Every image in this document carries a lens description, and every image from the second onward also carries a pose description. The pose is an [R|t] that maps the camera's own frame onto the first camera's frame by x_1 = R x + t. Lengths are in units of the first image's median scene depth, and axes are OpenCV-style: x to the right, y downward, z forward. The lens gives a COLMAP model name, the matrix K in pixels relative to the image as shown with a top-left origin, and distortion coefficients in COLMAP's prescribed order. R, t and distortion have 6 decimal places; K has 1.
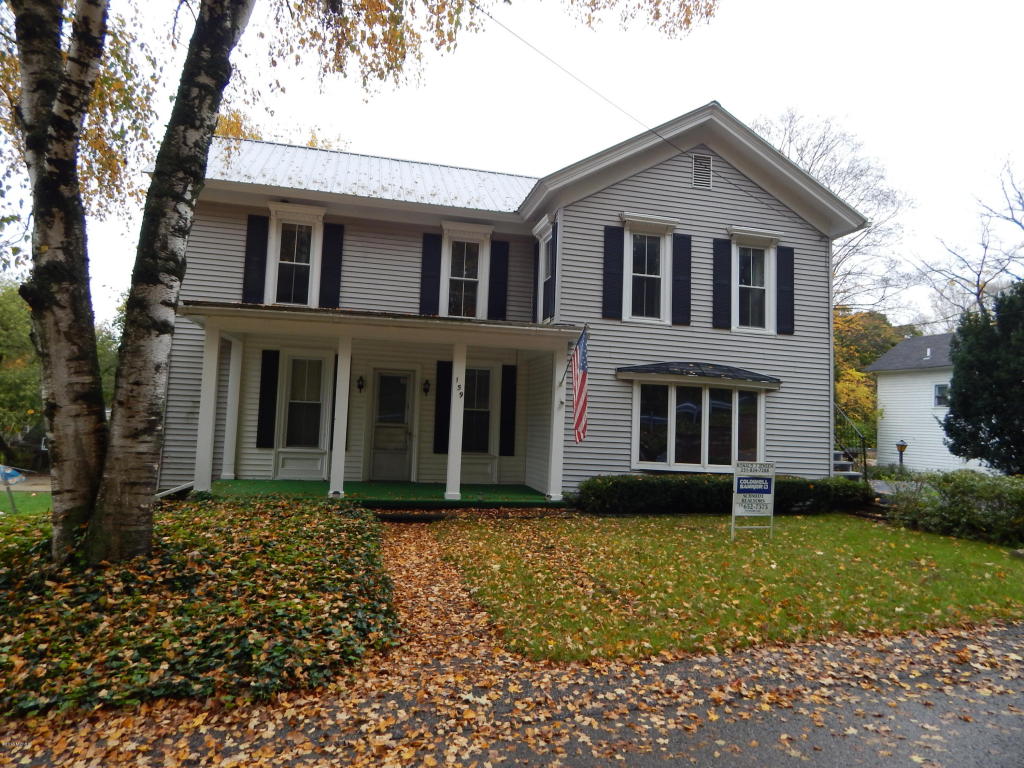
lens RADIAL K [[660.7, 0, 512.0], [0, 660.7, 383.7], [0, 0, 1]] dist [-0.003255, 0.010127]
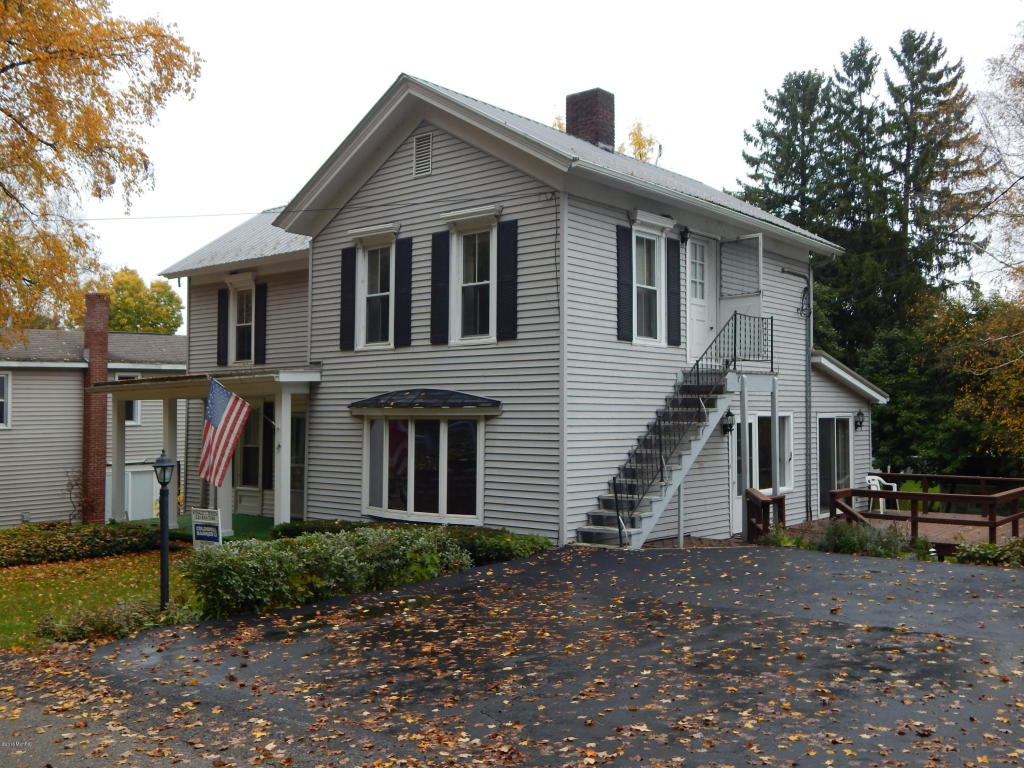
lens RADIAL K [[1010.1, 0, 504.1], [0, 1010.1, 378.0], [0, 0, 1]] dist [-0.018561, 0.000000]
pose [[0.591851, -0.077664, -0.802297, 1.366731], [0.086378, 0.995727, -0.032667, 0.004976], [0.801406, -0.049967, 0.596031, 0.327030]]
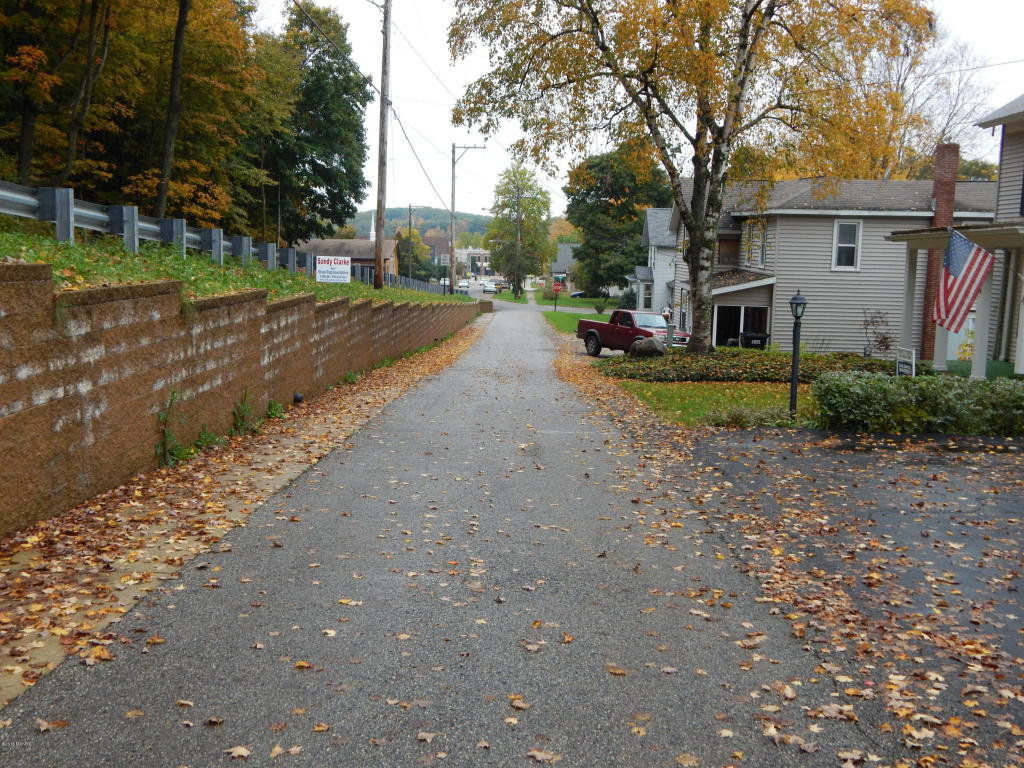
lens RADIAL K [[1010.1, 0, 504.4], [0, 1010.1, 384.0], [0, 0, 1]] dist [-0.018561, 0.000000]
pose [[-0.244091, 0.076266, -0.966749, 1.587469], [0.025087, 0.997066, 0.072324, 0.025393], [0.969428, -0.006599, -0.245288, 0.545388]]
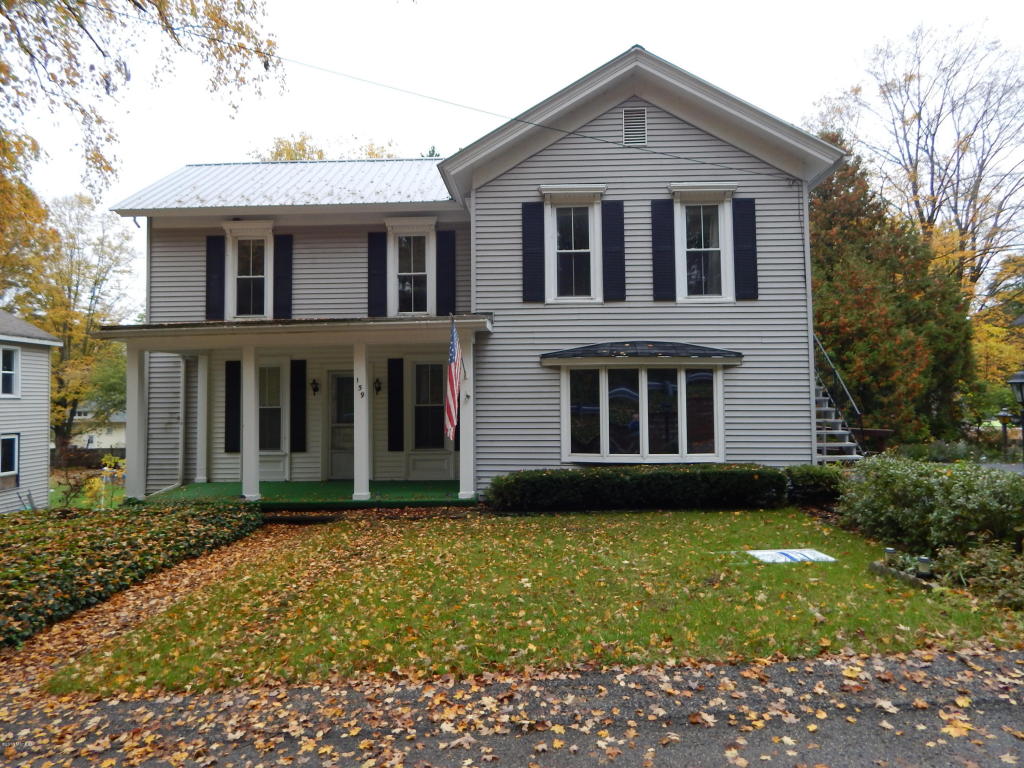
lens RADIAL K [[660.7, 0, 509.0], [0, 660.7, 383.7], [0, 0, 1]] dist [-0.003255, 0.010127]
pose [[0.963385, -0.061871, -0.260885, 0.344273], [0.068683, 0.997492, 0.017069, -0.001626], [0.259175, -0.034362, 0.965219, 0.084191]]
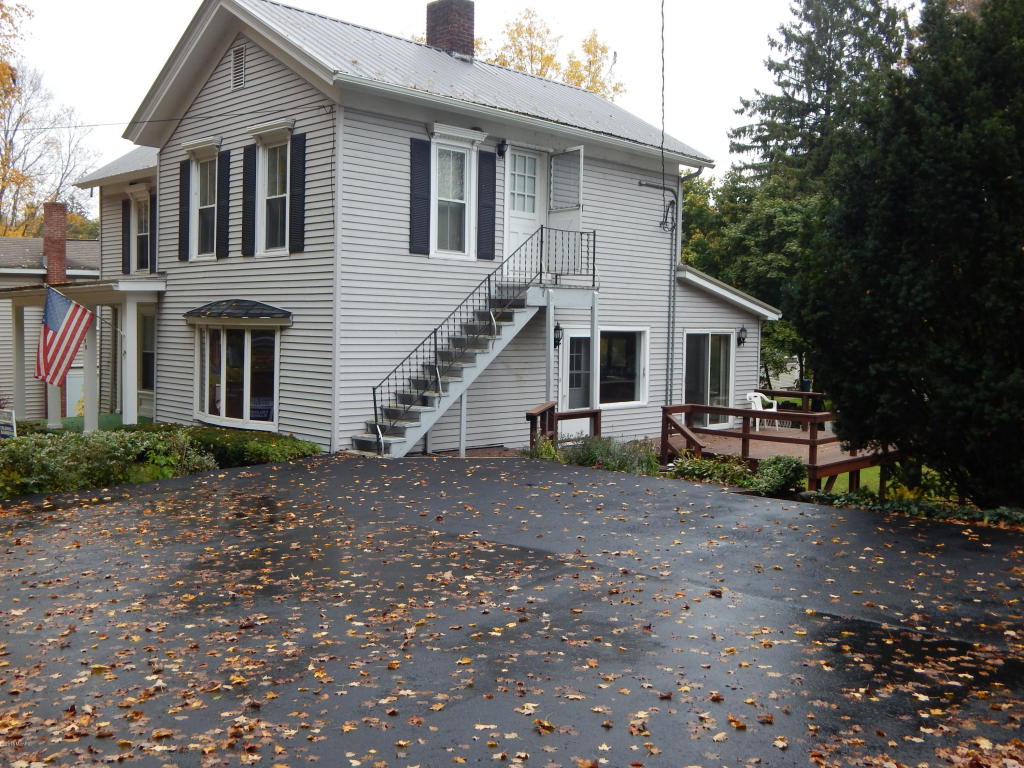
lens RADIAL K [[1010.1, 0, 512.3], [0, 1010.1, 375.7], [0, 0, 1]] dist [-0.018561, 0.000000]
pose [[0.534830, 0.002518, -0.844956, 1.582949], [0.071476, 0.996277, 0.048210, 0.029577], [0.841931, -0.086178, 0.532659, 0.596083]]
